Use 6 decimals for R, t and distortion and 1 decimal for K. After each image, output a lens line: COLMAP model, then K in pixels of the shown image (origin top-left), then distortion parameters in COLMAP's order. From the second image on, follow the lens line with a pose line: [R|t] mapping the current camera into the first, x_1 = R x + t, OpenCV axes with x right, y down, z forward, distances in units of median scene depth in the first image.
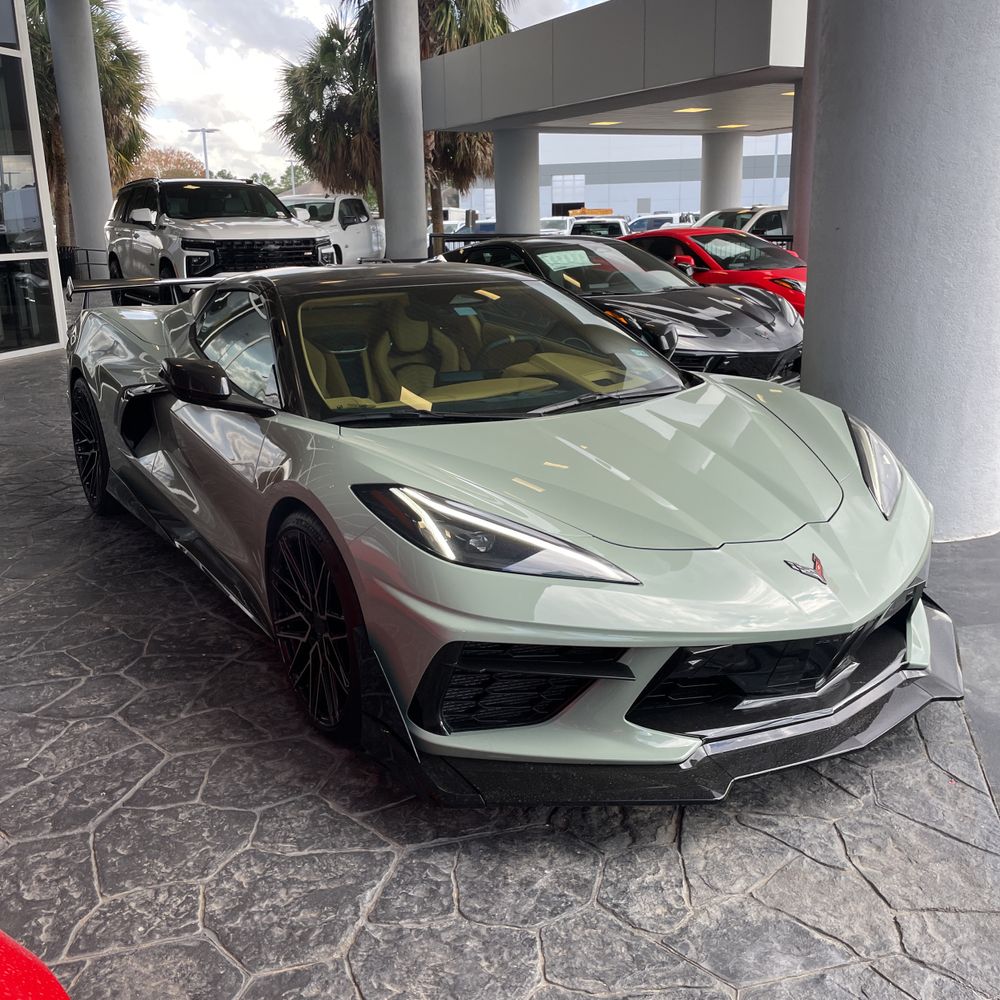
lens RADIAL K [[1020.3, 0, 492.6], [0, 1020.3, 498.9], [0, 0, 1]] dist [0.016455, 0.000000]
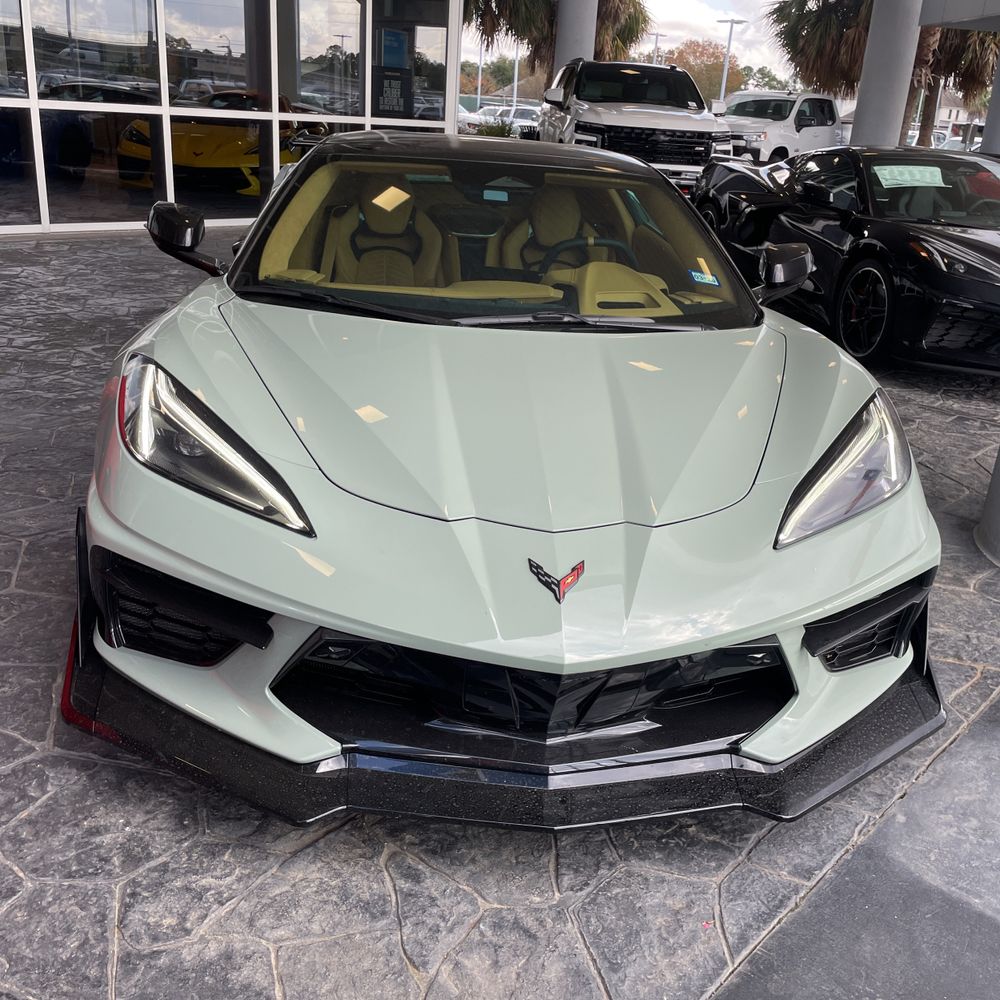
lens RADIAL K [[1020.3, 0, 495.7], [0, 1020.3, 484.8], [0, 0, 1]] dist [0.016455, 0.000000]
pose [[0.886728, 0.231289, -0.400275, 0.415979], [-0.199689, 0.972535, 0.119584, -0.057491], [0.416939, -0.026108, 0.908559, 0.239119]]
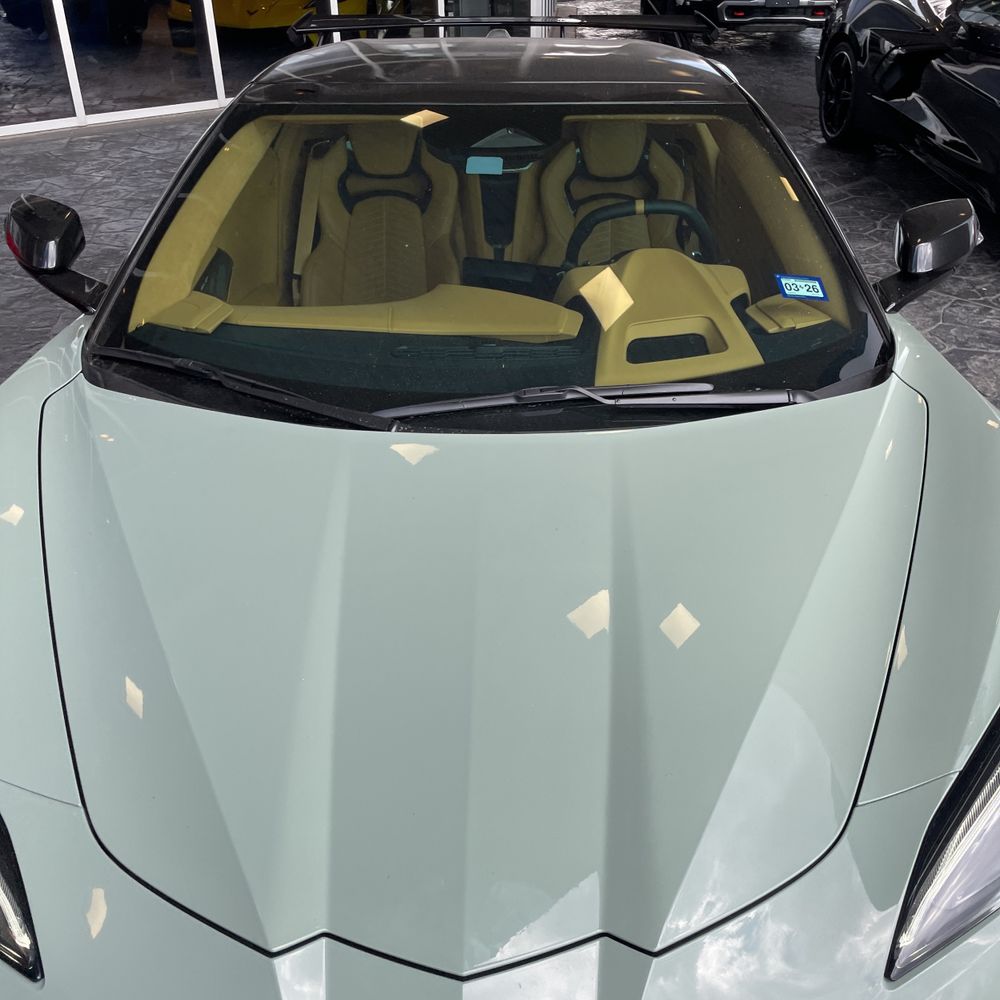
lens RADIAL K [[1020.3, 0, 500.7], [0, 1020.3, 494.2], [0, 0, 1]] dist [0.016455, 0.000000]
pose [[0.841296, 0.281573, -0.461451, 0.332263], [-0.150582, 0.941912, 0.300212, -0.205673], [0.519178, -0.183081, 0.834826, 0.549933]]
